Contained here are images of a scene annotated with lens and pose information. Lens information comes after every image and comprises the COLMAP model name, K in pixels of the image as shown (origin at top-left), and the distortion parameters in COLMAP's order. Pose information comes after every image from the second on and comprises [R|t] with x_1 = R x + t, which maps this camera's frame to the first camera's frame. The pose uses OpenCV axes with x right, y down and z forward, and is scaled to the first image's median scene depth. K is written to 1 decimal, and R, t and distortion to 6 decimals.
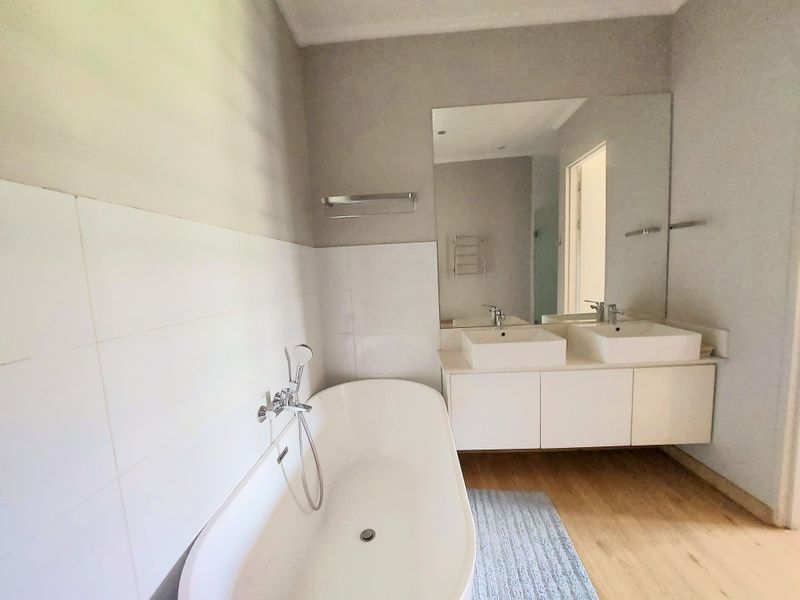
lens RADIAL K [[320.3, 0, 400.0], [0, 320.3, 302.0], [0, 0, 1]] dist [-0.010783, 0.000600]
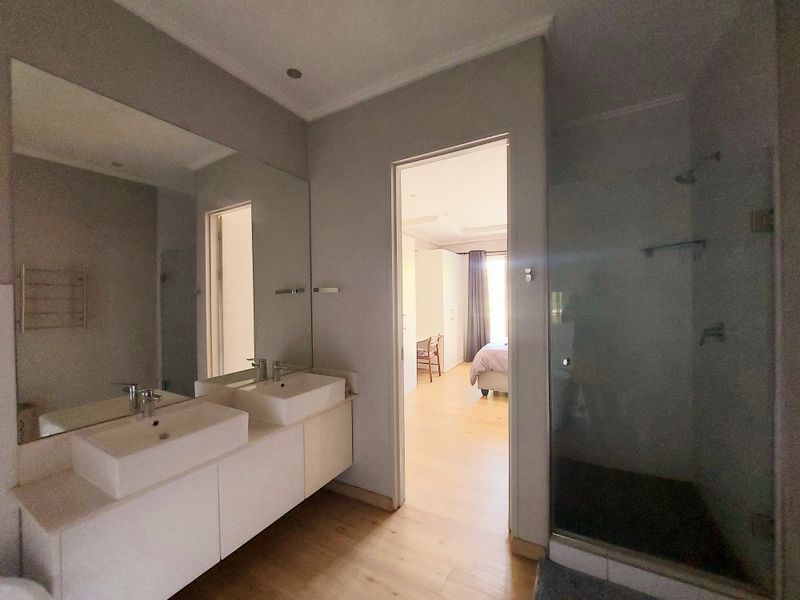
lens RADIAL K [[320.3, 0, 400.0], [0, 320.3, 302.0], [0, 0, 1]] dist [-0.010783, 0.000600]
pose [[0.462945, 0.034585, 0.885712, -0.059567], [0.084967, 0.992906, -0.083181, -0.061323], [-0.882305, 0.113765, 0.456722, 0.164622]]
